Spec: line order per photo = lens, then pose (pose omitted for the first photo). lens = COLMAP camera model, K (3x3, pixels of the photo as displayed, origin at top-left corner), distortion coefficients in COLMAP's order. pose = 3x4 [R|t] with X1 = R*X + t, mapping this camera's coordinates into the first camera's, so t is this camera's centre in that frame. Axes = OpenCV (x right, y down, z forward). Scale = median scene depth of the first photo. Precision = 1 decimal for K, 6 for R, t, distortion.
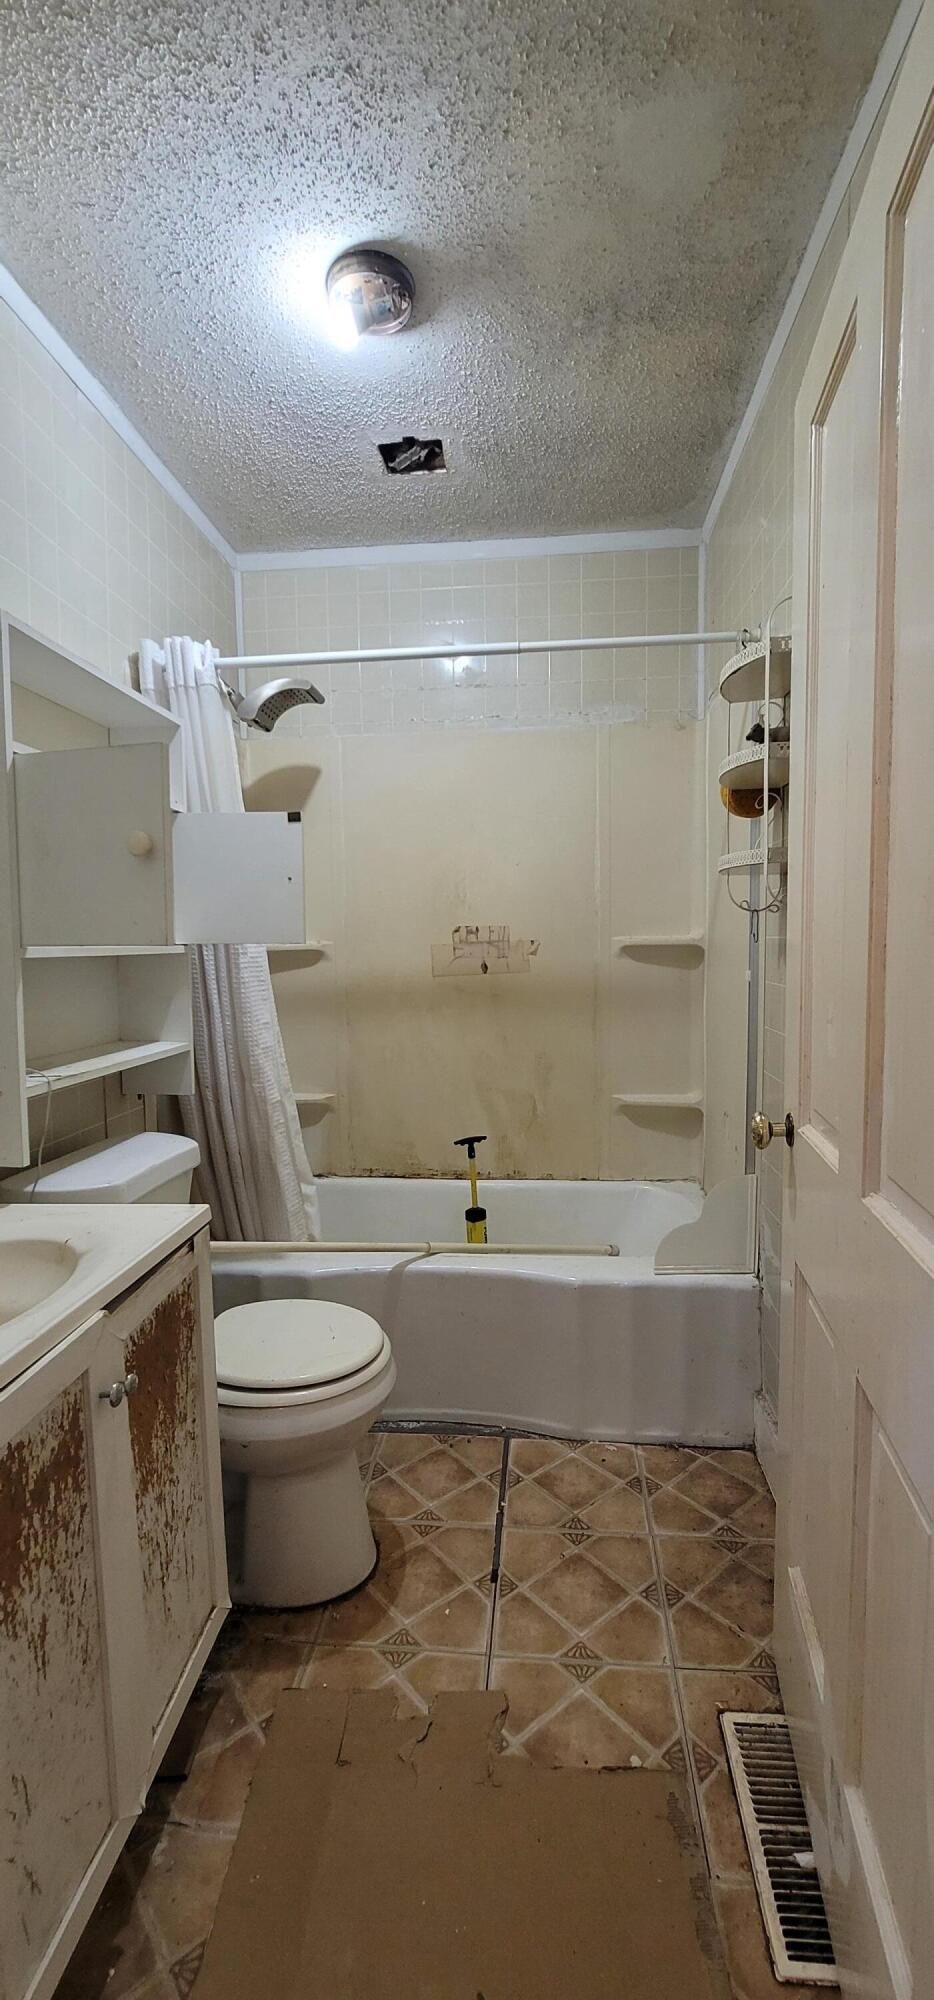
lens RADIAL K [[814.4, 0, 469.2], [0, 814.4, 1007.7], [0, 0, 1]] dist [-0.008682, 0.002989]
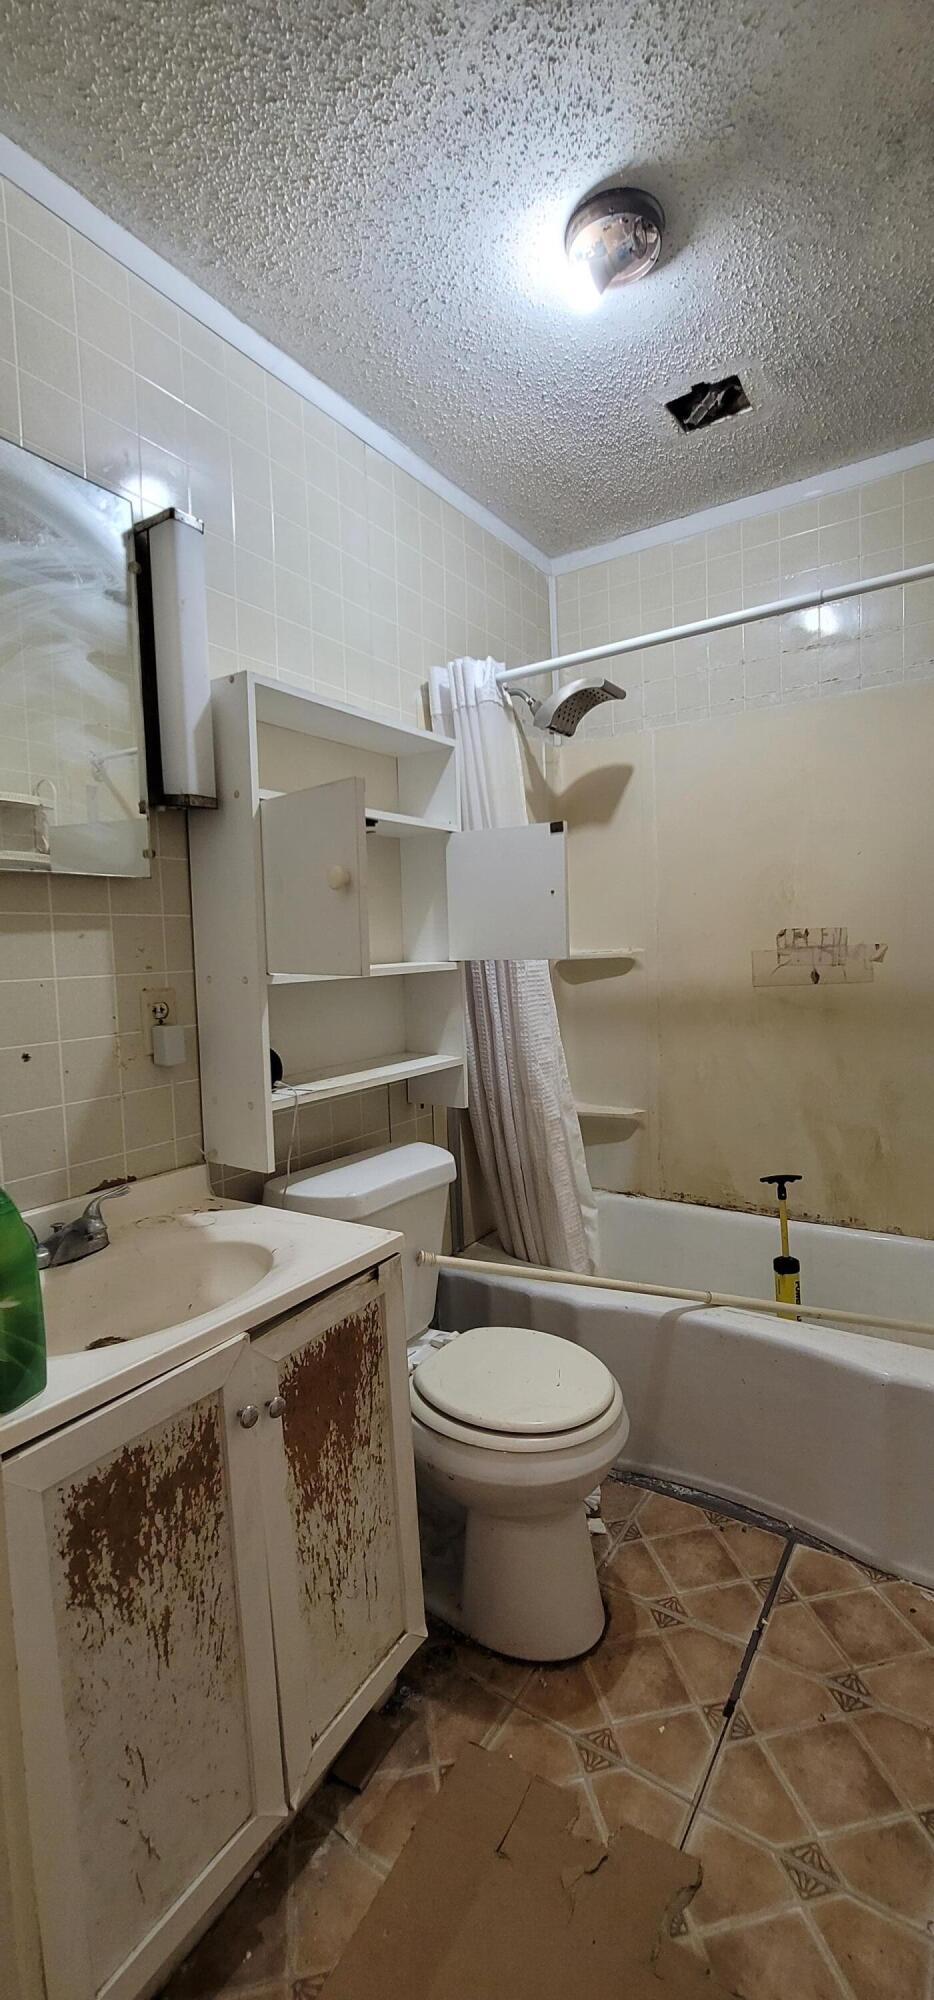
lens RADIAL K [[814.4, 0, 469.2], [0, 814.4, 1007.7], [0, 0, 1]] dist [-0.008682, 0.002989]
pose [[0.881355, 0.018536, -0.472090, 0.173818], [-0.013927, 0.999815, 0.013256, -0.039178], [0.472248, -0.005108, 0.881451, 0.125634]]
